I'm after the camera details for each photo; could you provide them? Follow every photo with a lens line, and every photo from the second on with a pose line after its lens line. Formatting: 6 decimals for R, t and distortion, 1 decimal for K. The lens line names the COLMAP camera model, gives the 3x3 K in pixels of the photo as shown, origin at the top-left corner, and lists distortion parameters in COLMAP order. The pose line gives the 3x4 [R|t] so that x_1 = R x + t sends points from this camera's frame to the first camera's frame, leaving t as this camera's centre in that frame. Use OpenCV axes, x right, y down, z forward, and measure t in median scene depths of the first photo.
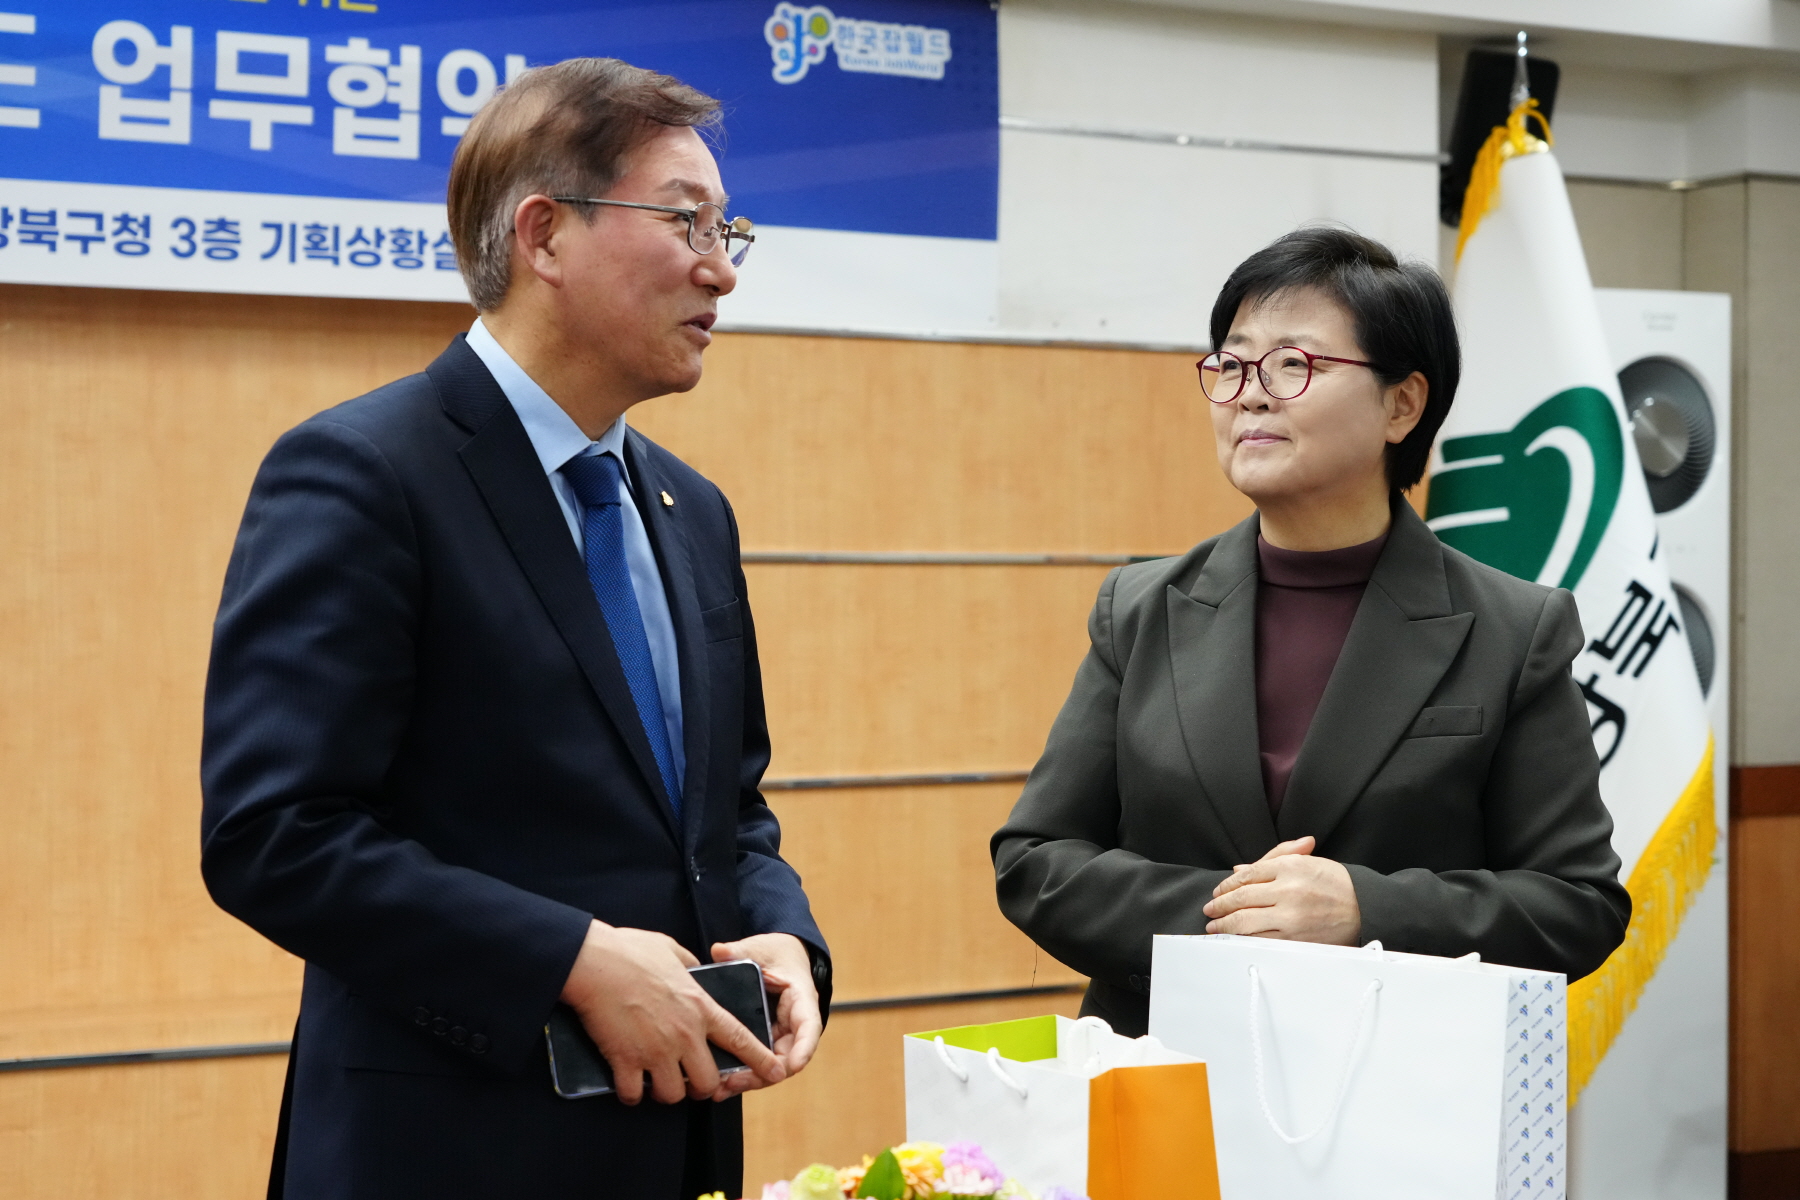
lens RADIAL K [[3213.8, 0, 887.9], [0, 3213.8, 610.3], [0, 0, 1]] dist [0.050660, 0.000000]
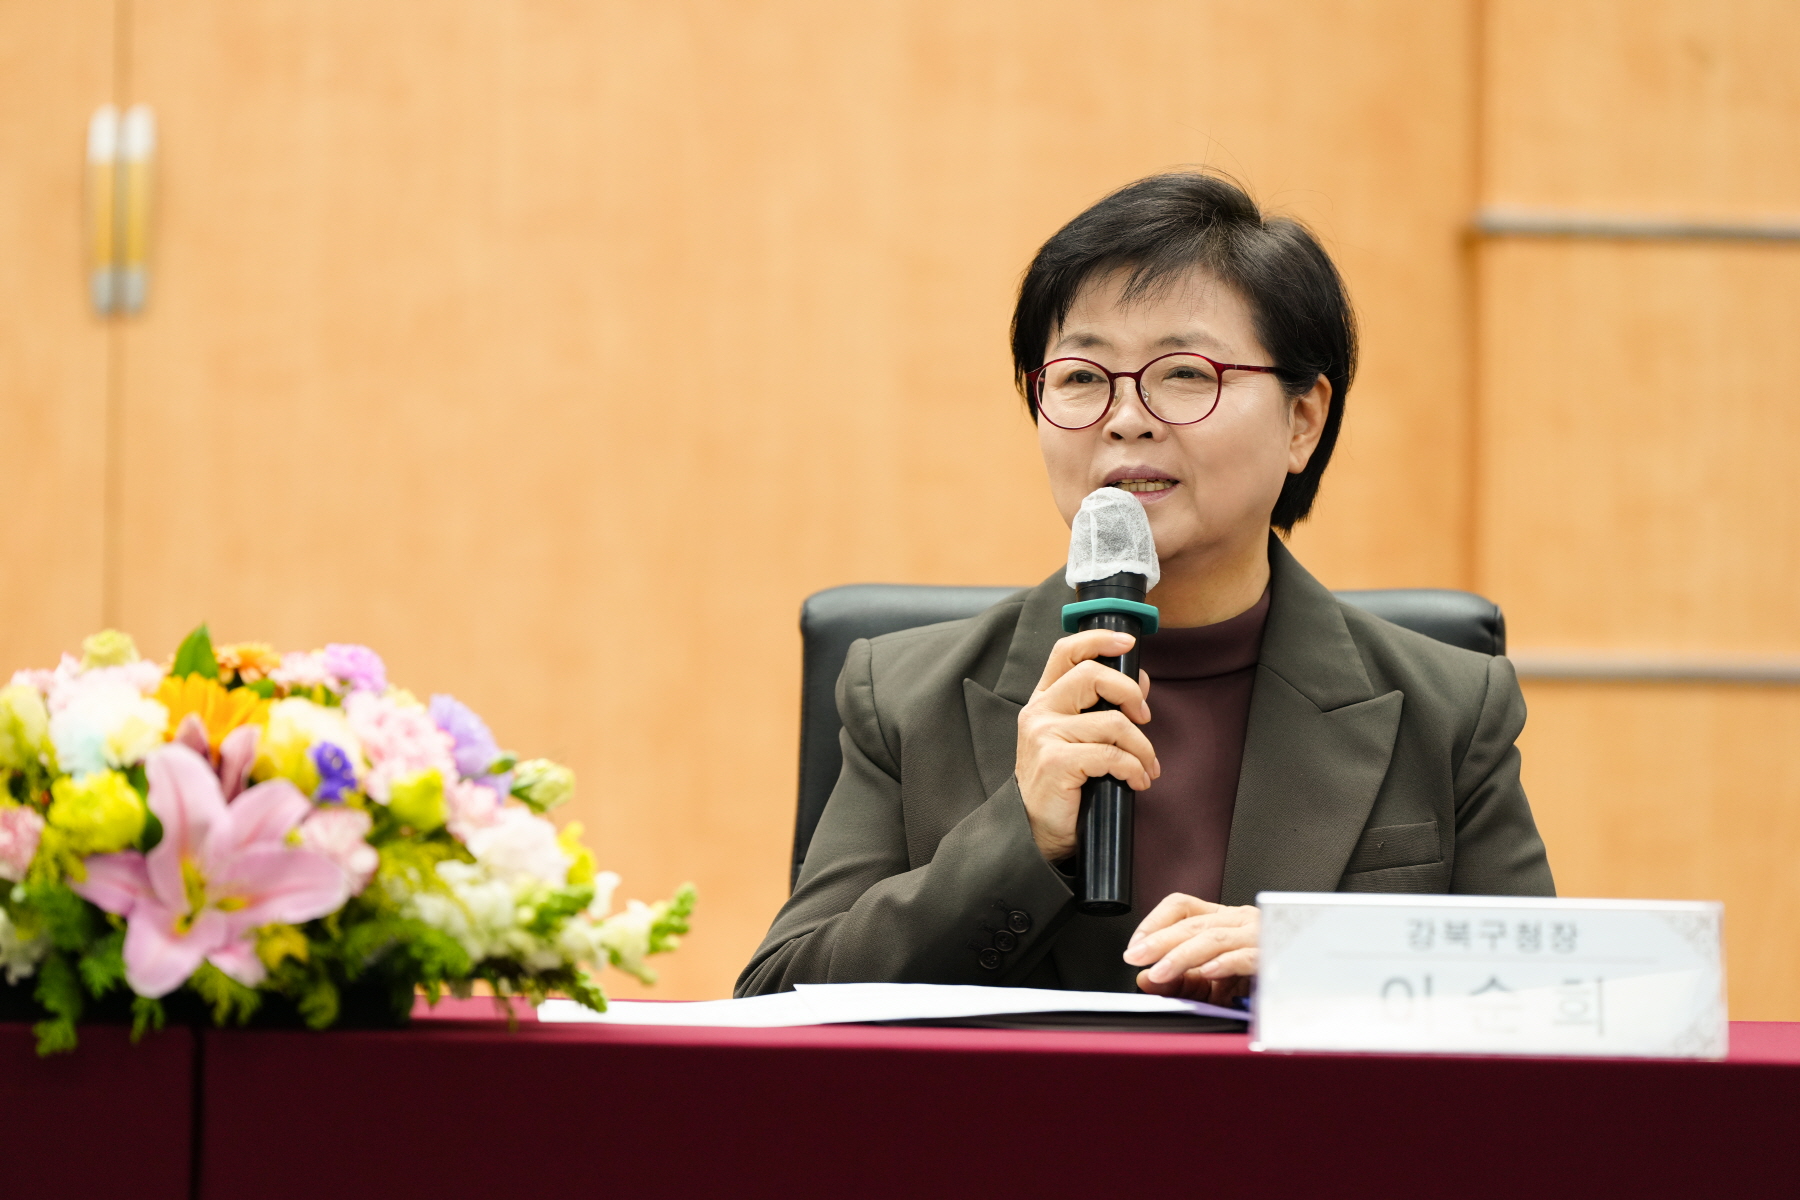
lens RADIAL K [[10515.0, 0, 907.8], [0, 10515.0, 595.7], [0, 0, 1]] dist [-0.041391, 0.000000]
pose [[0.923979, 0.014097, -0.382183, 0.502519], [-0.022356, 0.999602, -0.017177, 0.079331], [0.381789, 0.024416, 0.923927, -0.660898]]
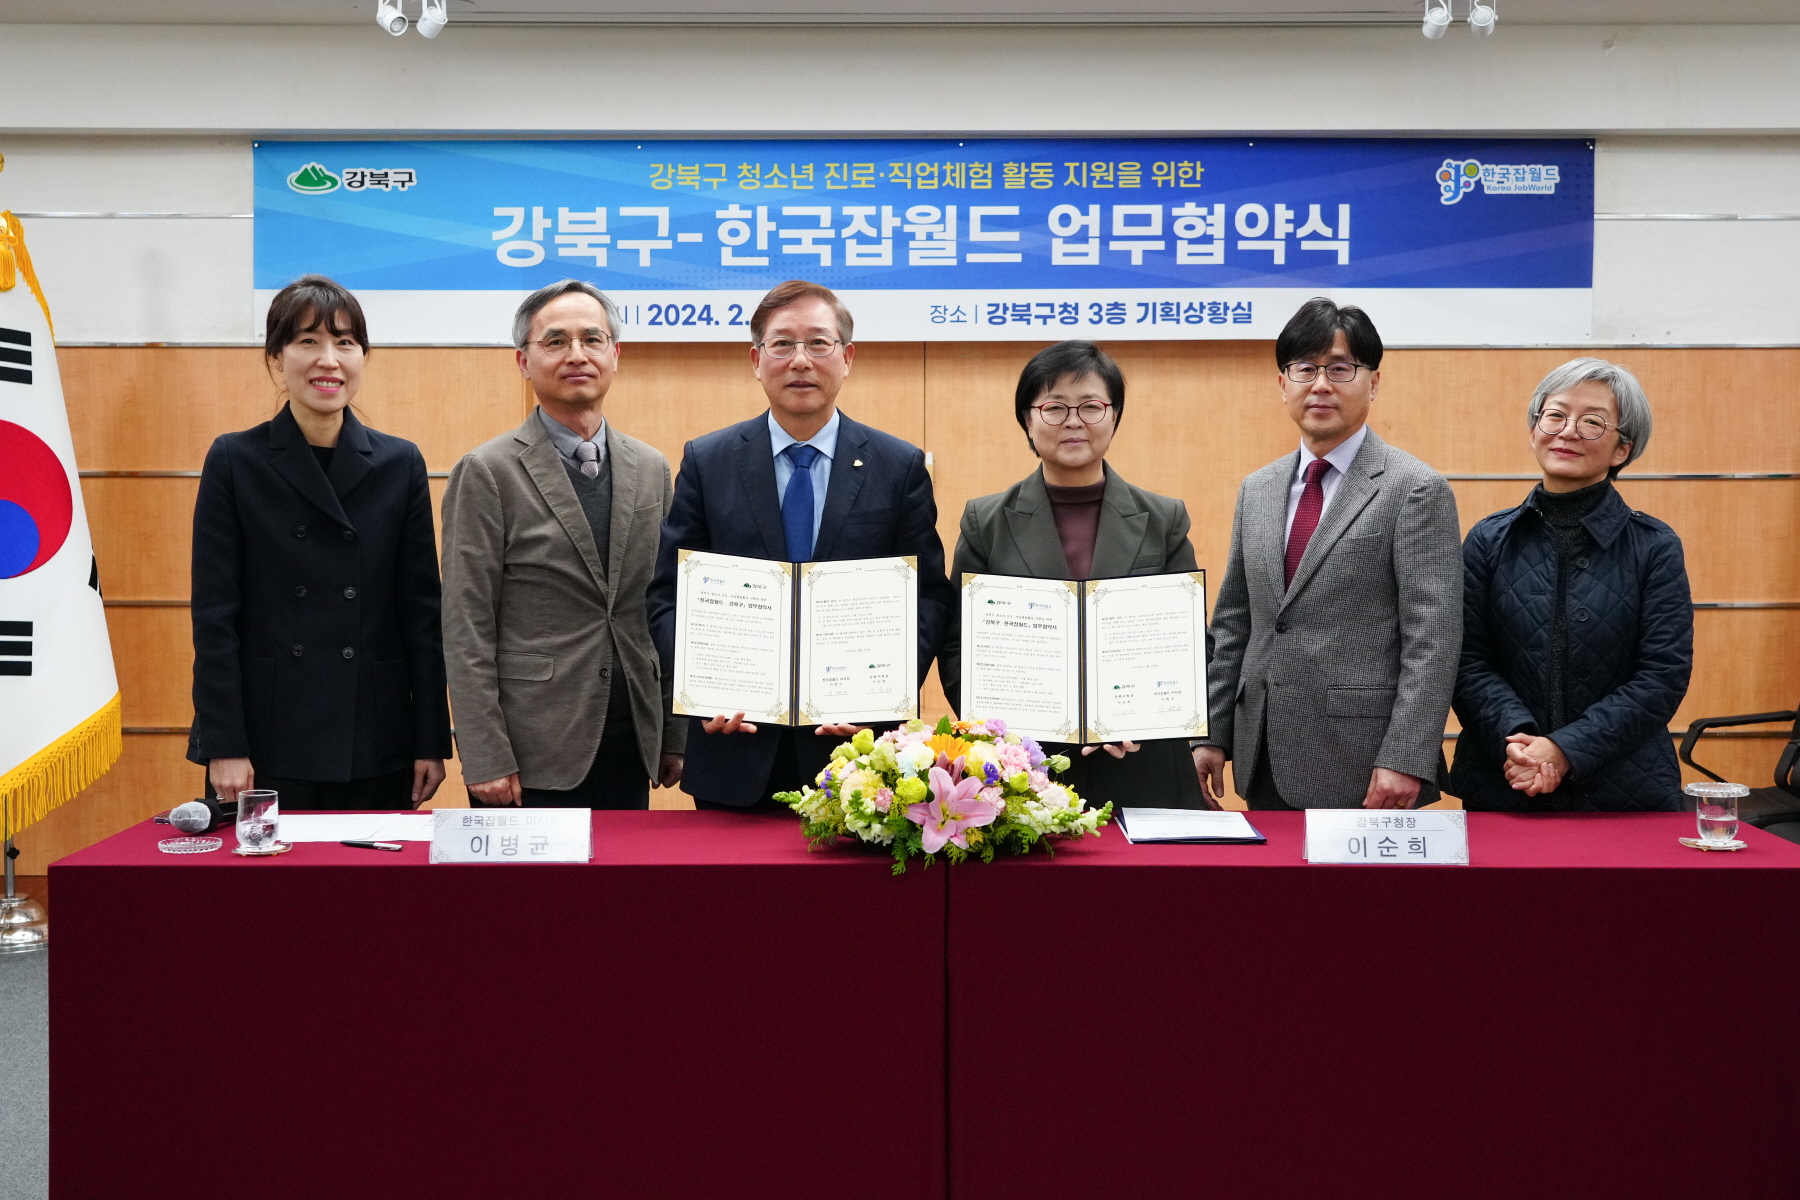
lens RADIAL K [[2435.6, 0, 868.3], [0, 2435.6, 567.4], [0, 0, 1]] dist [0.073285, 0.000000]
pose [[0.879750, 0.019005, -0.475057, 0.350590], [-0.004138, 0.999469, 0.032323, -0.009851], [0.475419, -0.026470, 0.879361, -0.346500]]
